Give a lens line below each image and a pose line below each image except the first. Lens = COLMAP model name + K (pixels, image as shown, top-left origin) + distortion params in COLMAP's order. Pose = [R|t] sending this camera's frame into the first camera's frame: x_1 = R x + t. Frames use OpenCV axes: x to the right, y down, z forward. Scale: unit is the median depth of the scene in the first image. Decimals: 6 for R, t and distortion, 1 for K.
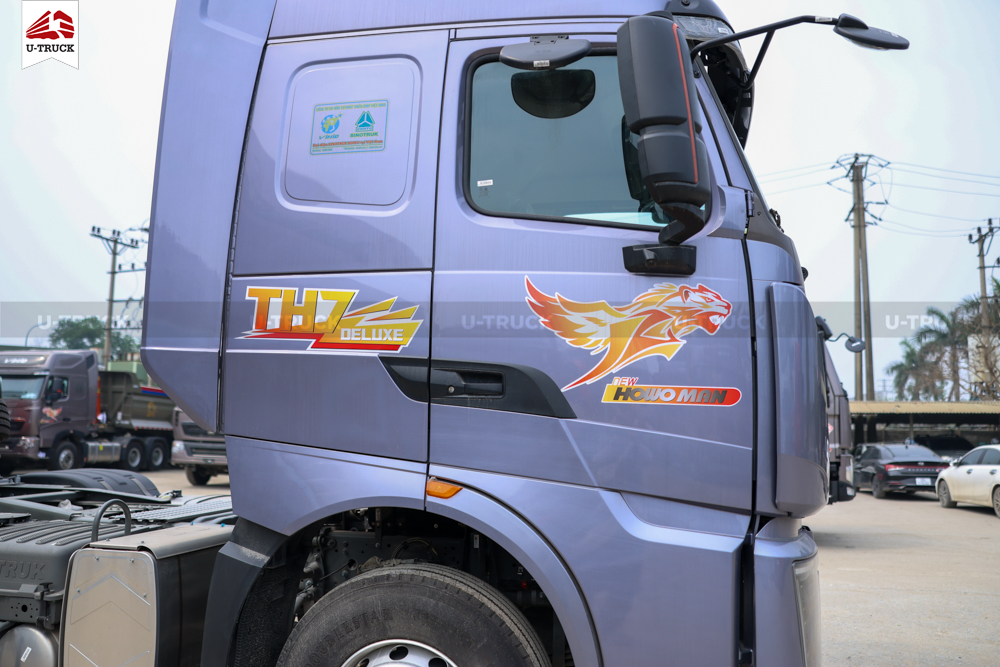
lens RADIAL K [[608.3, 0, 725.3], [0, 608.3, 348.4], [0, 0, 1]] dist [-0.047990, 0.005571]
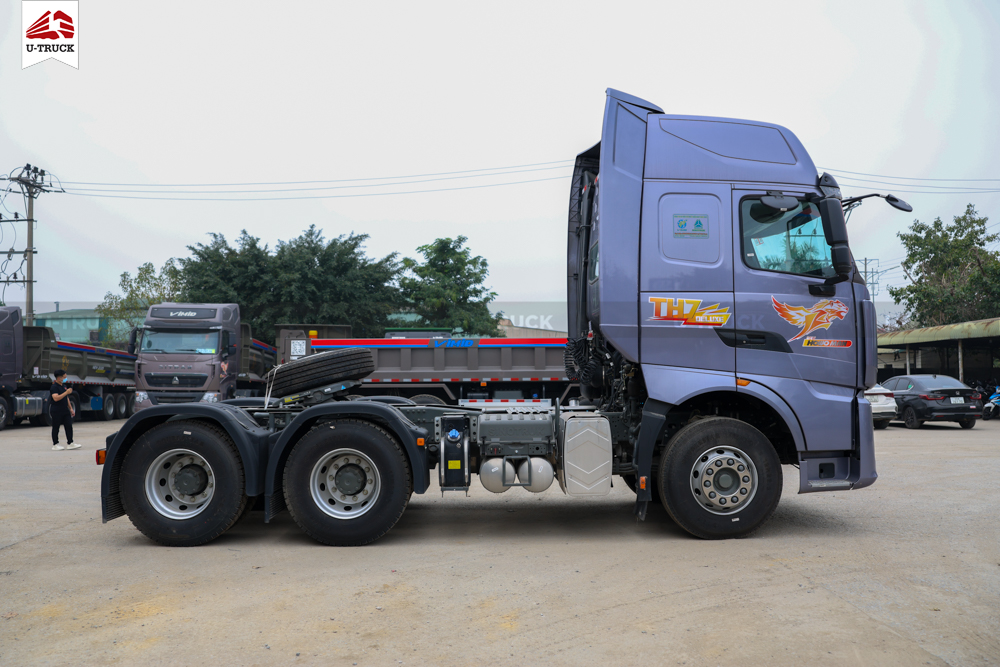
lens RADIAL K [[797.4, 0, 504.1], [0, 797.4, 328.1], [0, 0, 1]] dist [-0.102210, 0.113371]
pose [[0.977568, -0.003254, 0.210594, -2.026157], [-0.008839, 0.998366, 0.056458, -0.155442], [-0.210433, -0.057053, 0.975942, -1.862792]]
